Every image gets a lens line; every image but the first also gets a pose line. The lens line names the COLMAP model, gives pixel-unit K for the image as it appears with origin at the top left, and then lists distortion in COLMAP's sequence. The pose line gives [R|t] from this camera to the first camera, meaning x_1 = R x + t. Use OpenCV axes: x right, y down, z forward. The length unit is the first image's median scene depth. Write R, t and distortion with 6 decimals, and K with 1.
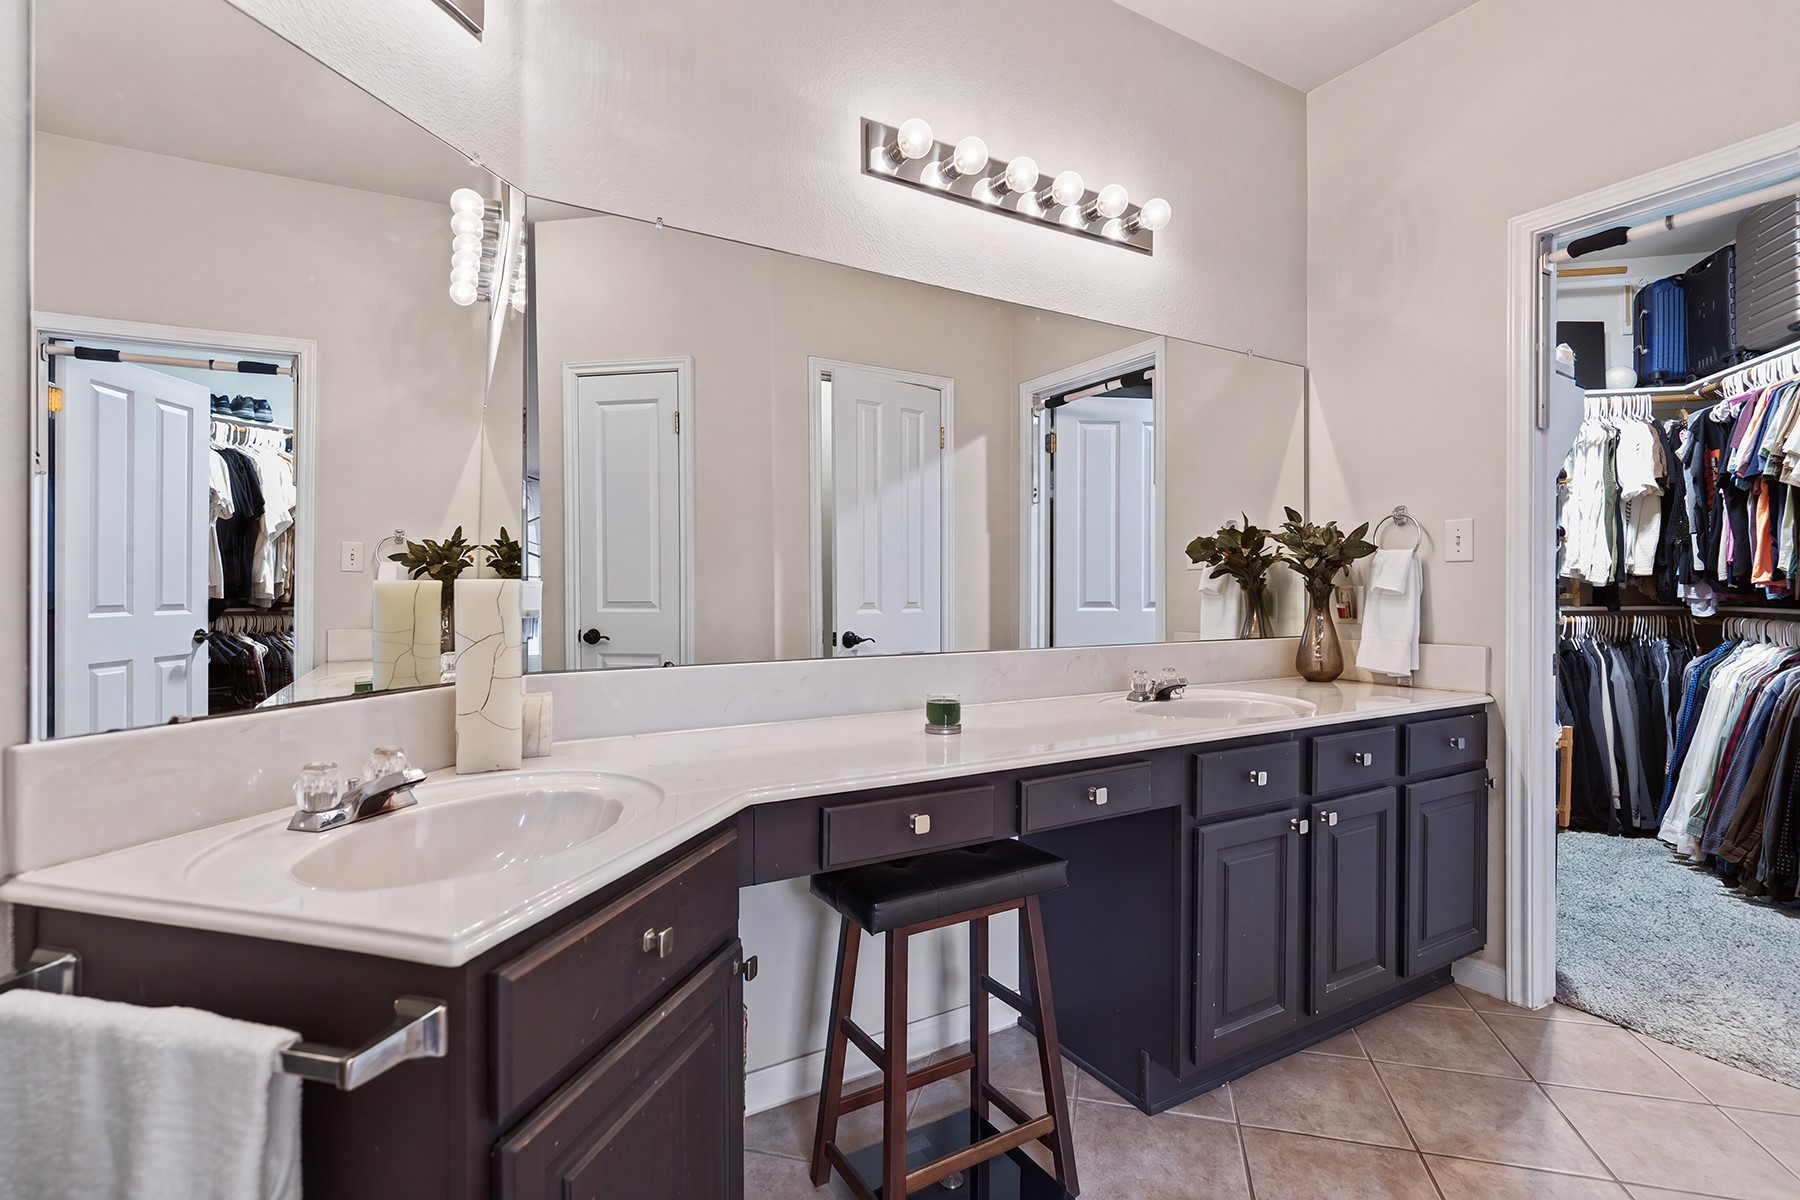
lens RADIAL K [[864.8, 0, 896.5], [0, 864.8, 592.9], [0, 0, 1]] dist [0.000264, -0.000195]
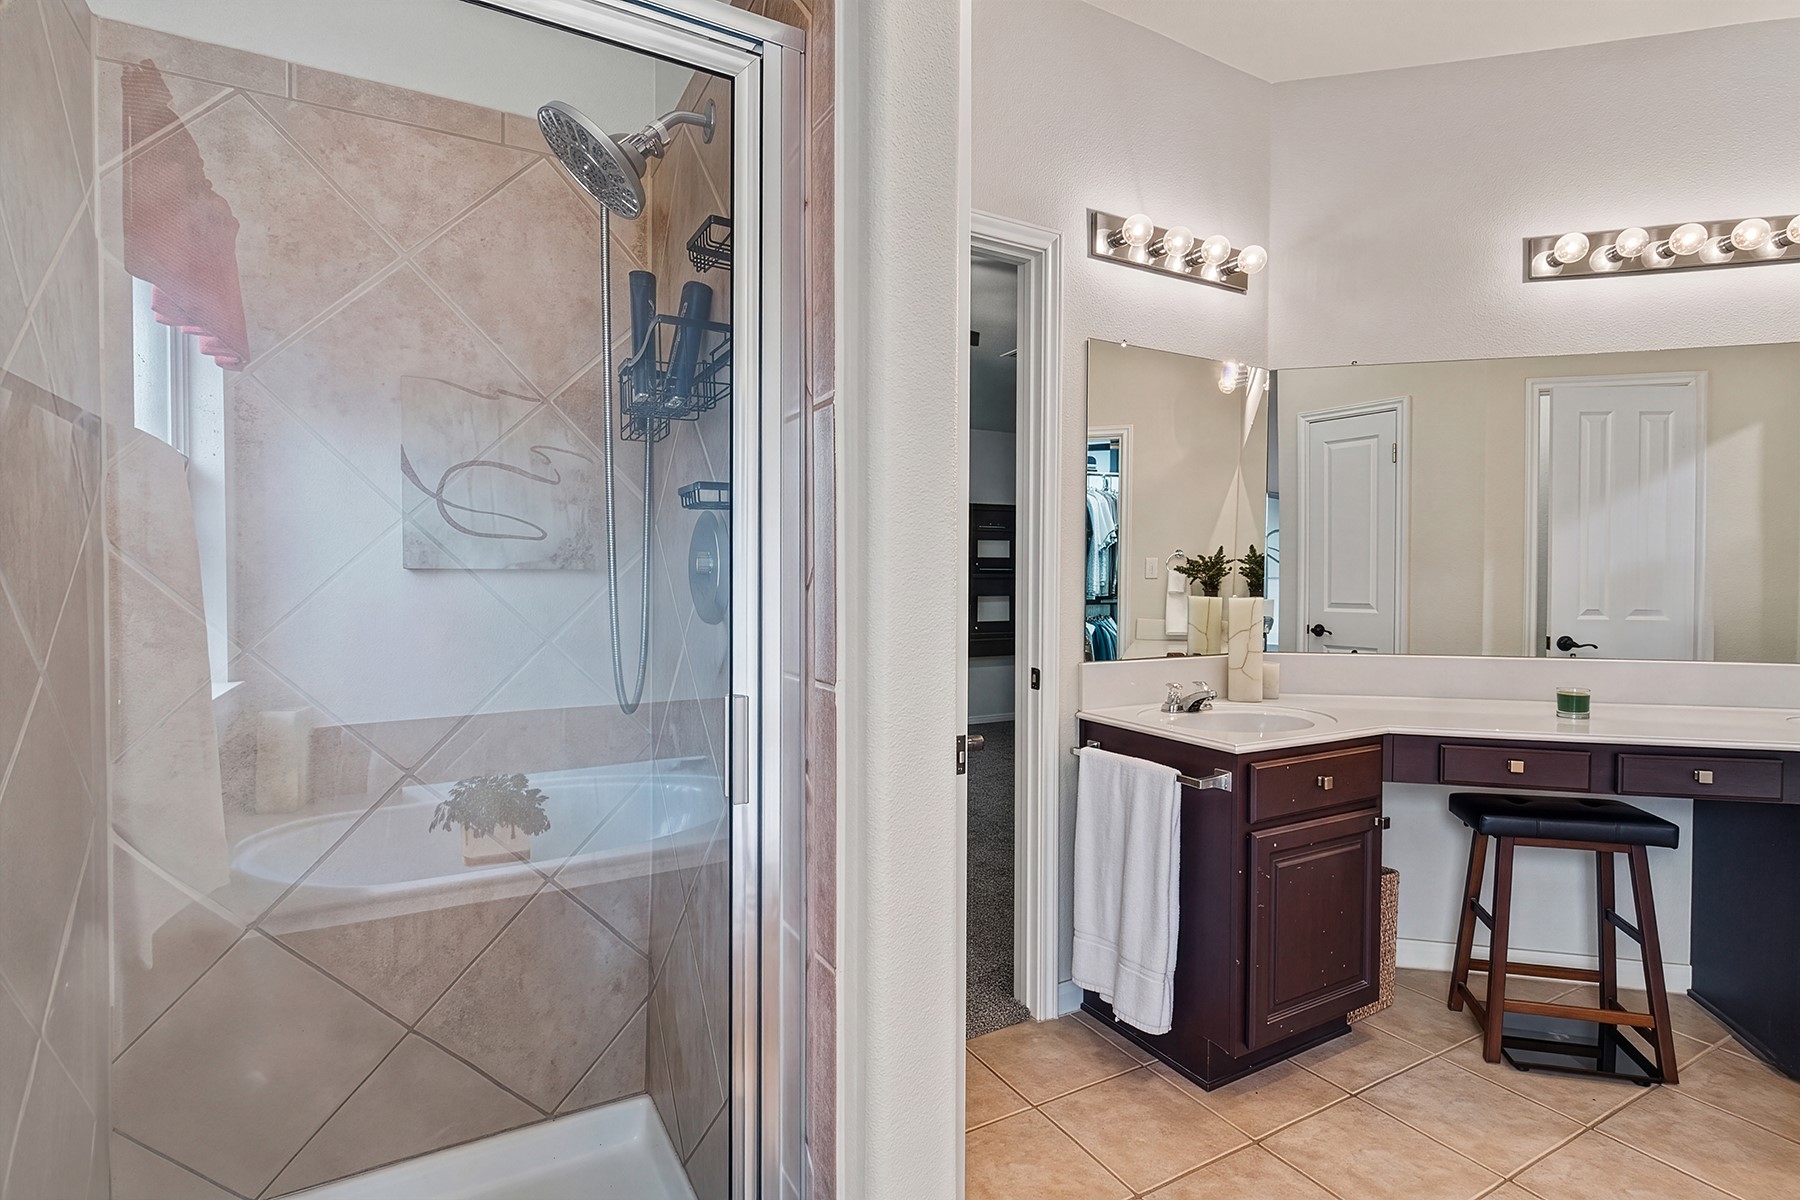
lens RADIAL K [[856.3, 0, 911.8], [0, 856.3, 593.7], [0, 0, 1]] dist [-0.036389, -0.000302]
pose [[0.694202, 0.016217, -0.719598, 0.204368], [-0.006044, 0.999842, 0.016702, -0.031693], [0.719755, -0.007245, 0.694190, -0.465711]]
